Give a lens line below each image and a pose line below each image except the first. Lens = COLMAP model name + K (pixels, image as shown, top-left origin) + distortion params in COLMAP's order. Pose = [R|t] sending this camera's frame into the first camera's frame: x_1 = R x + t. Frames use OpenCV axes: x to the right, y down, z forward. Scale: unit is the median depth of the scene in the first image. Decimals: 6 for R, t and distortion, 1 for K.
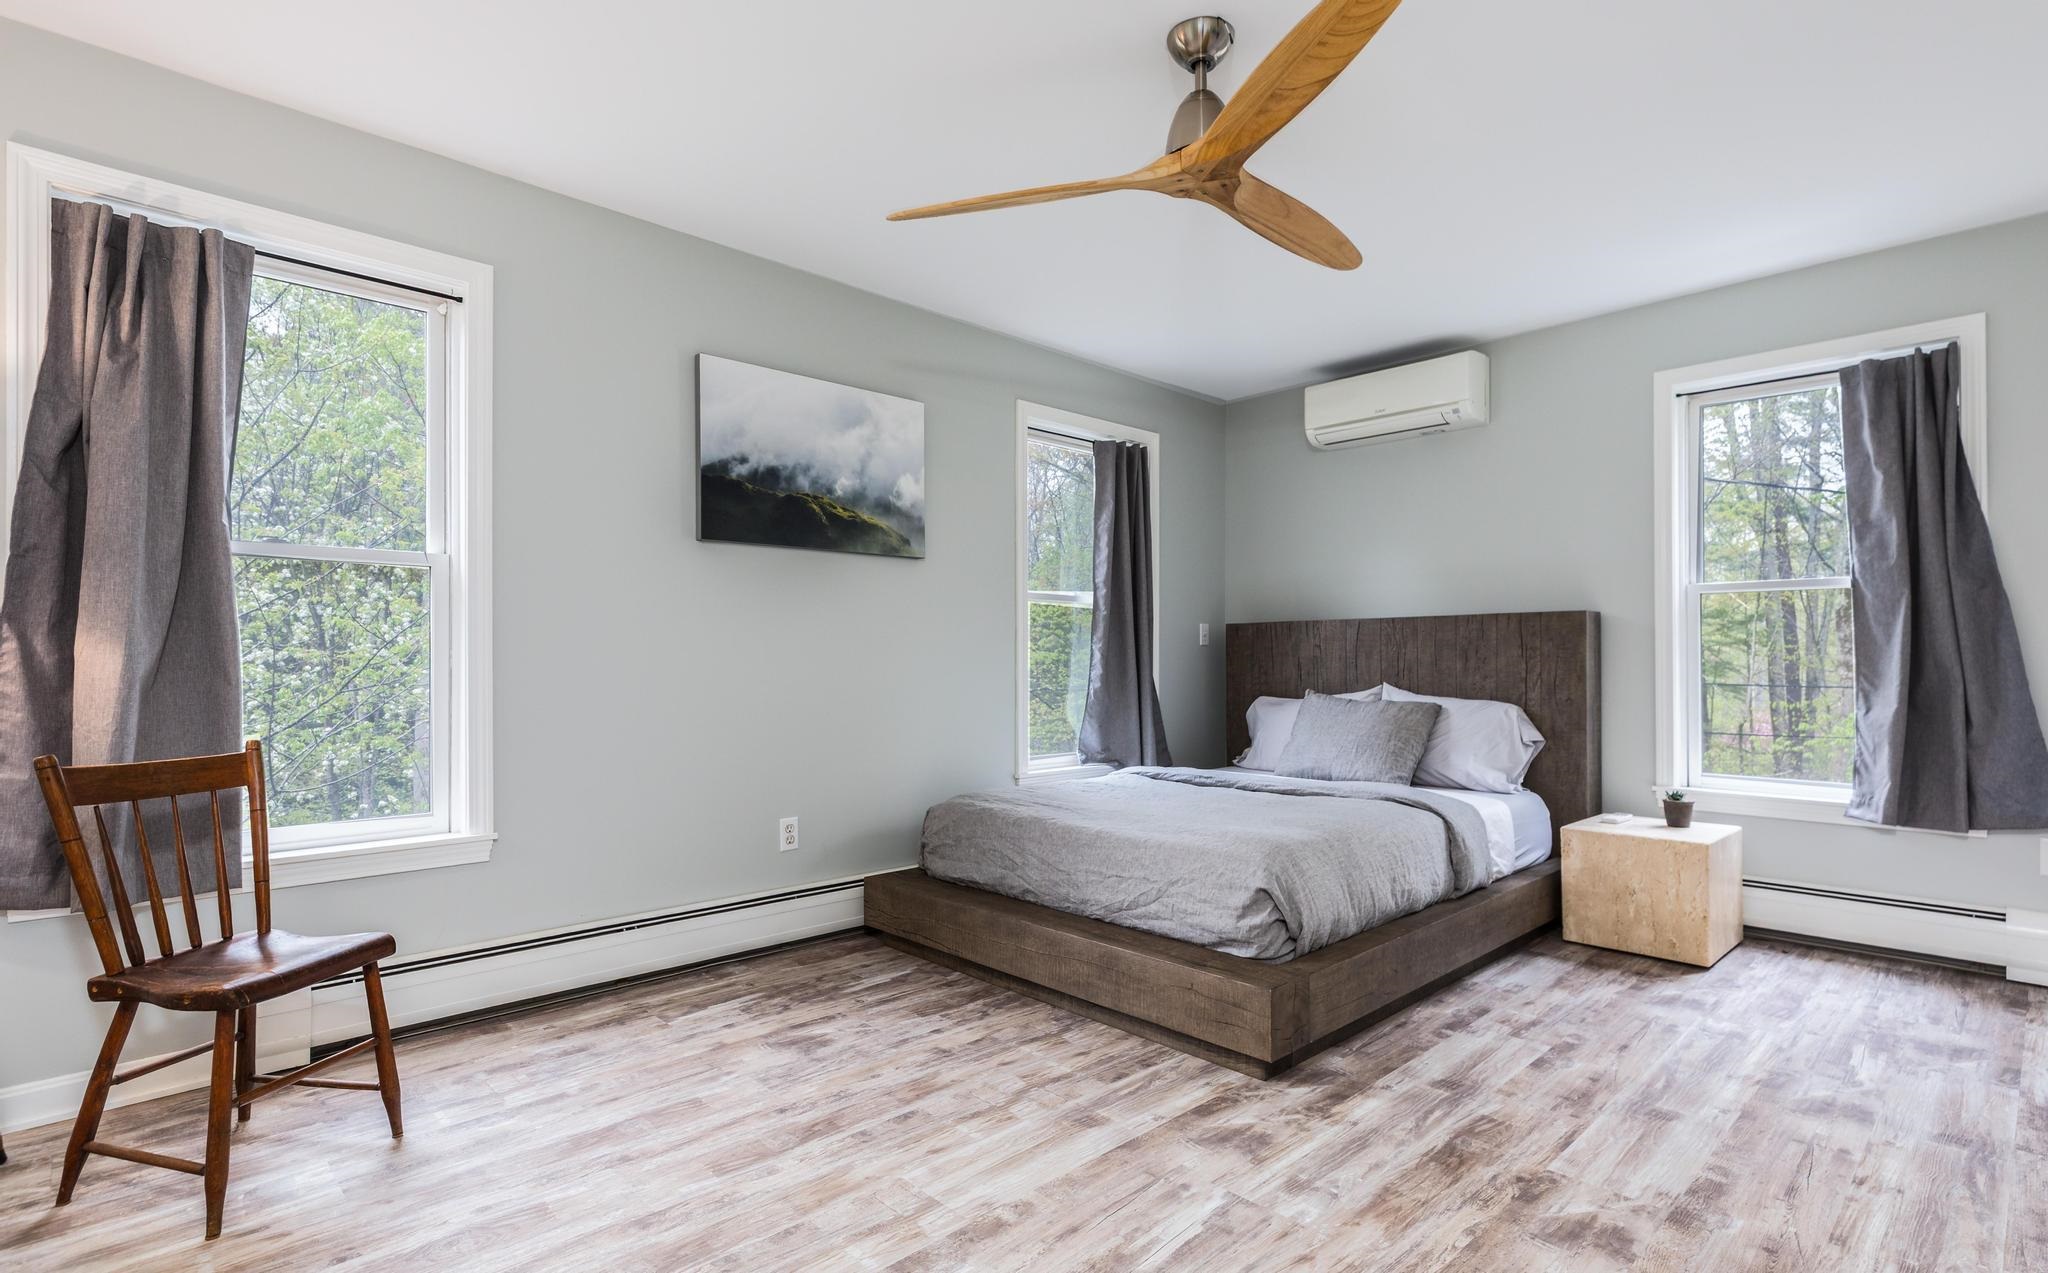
lens RADIAL K [[956.3, 0, 1079.0], [0, 956.3, 652.4], [0, 0, 1]] dist [0.004389, 0.000072]
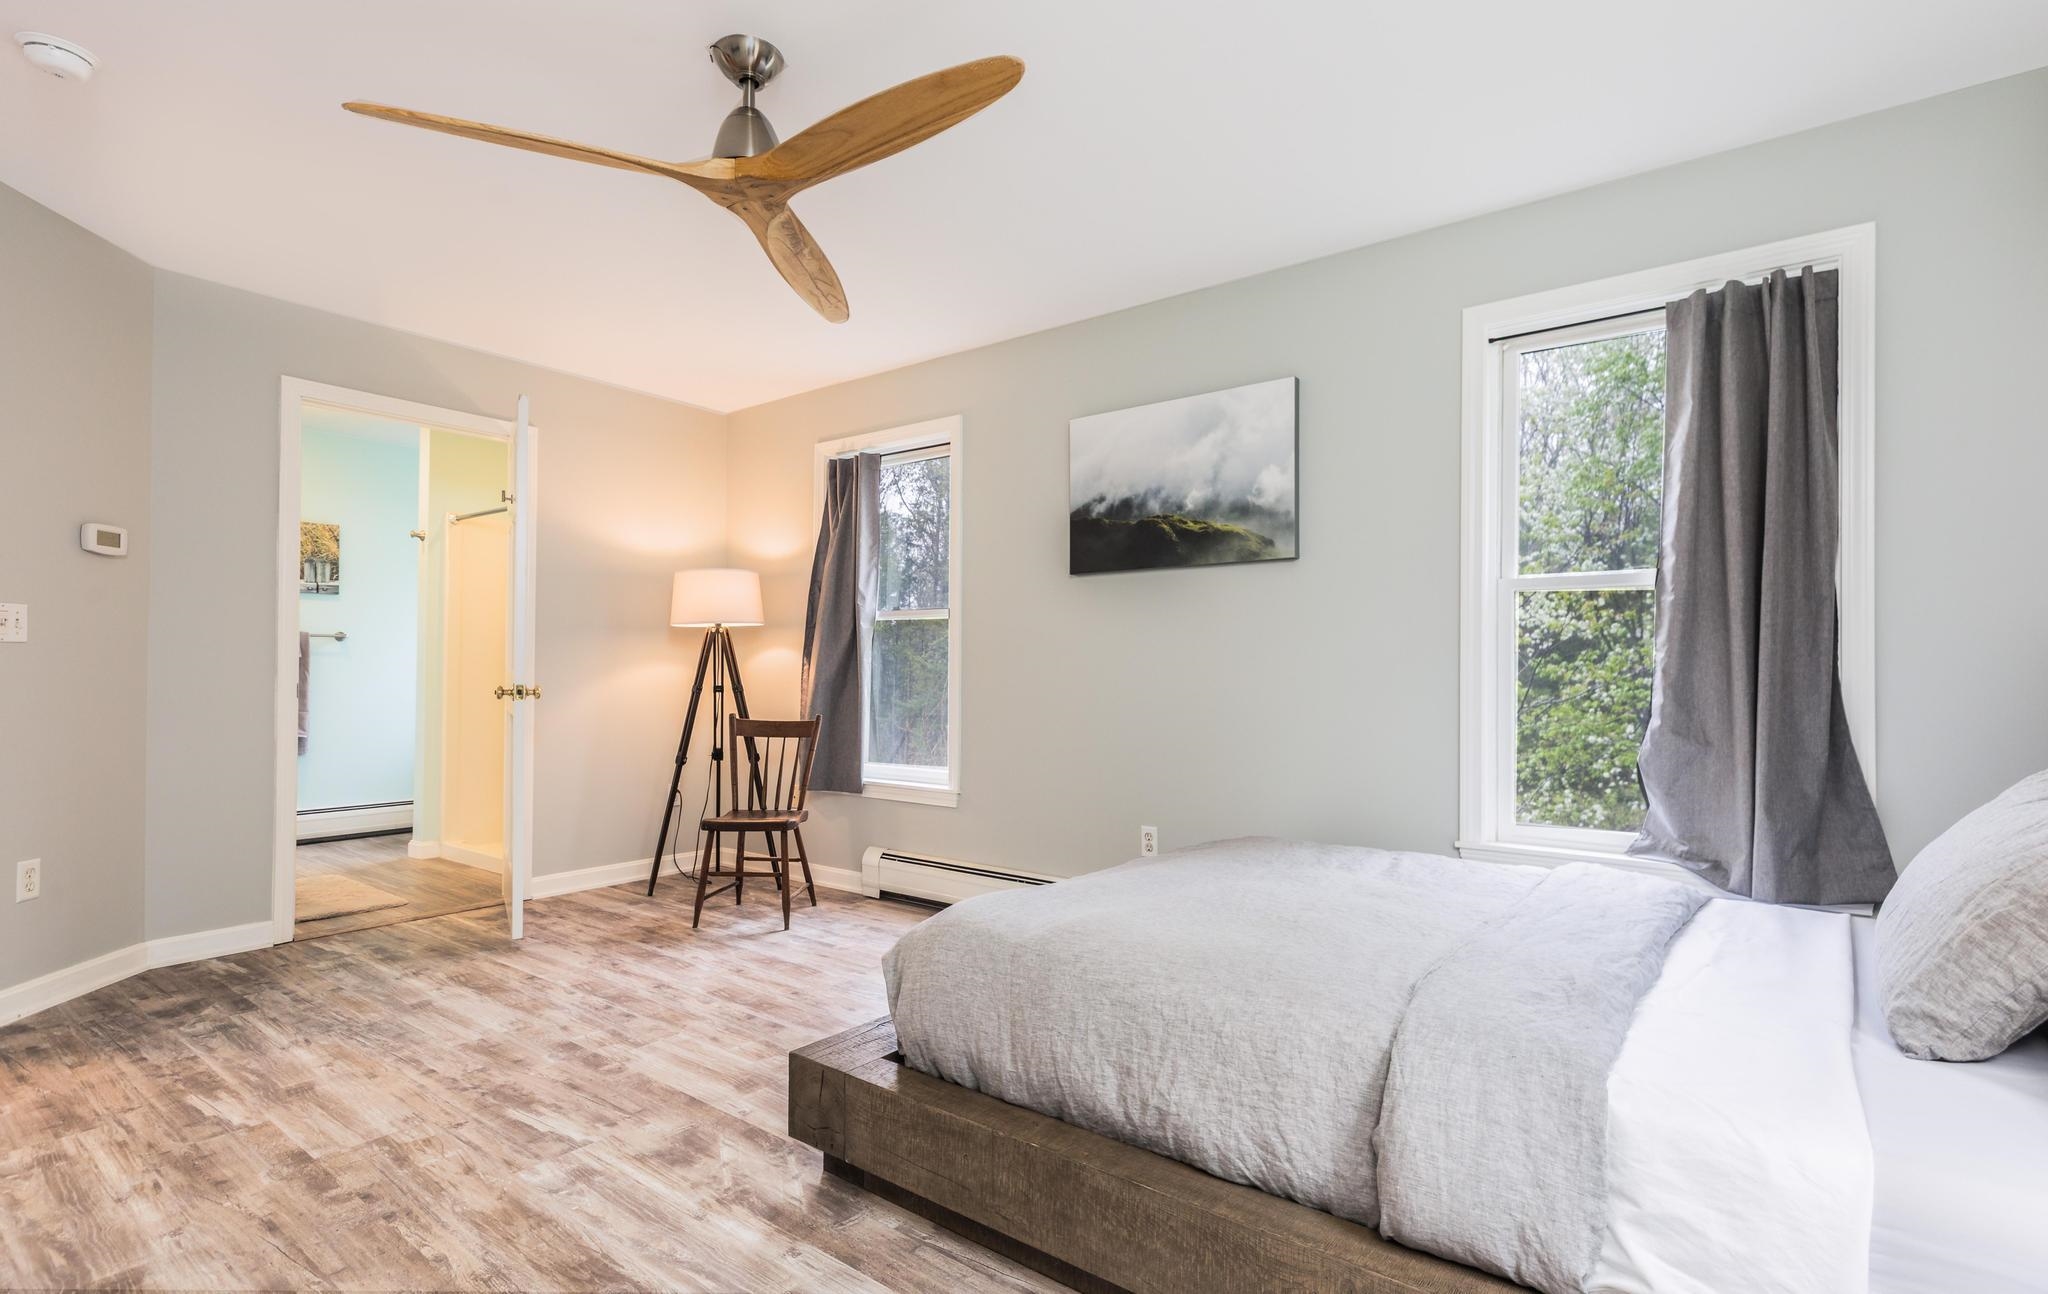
lens RADIAL K [[956.3, 0, 1020.8], [0, 956.3, 660.4], [0, 0, 1]] dist [0.004389, 0.000072]
pose [[0.150370, -0.013274, -0.988541, 0.767887], [0.000771, 0.999911, -0.013309, 0.004902], [0.988629, 0.001239, 0.150367, 0.750802]]
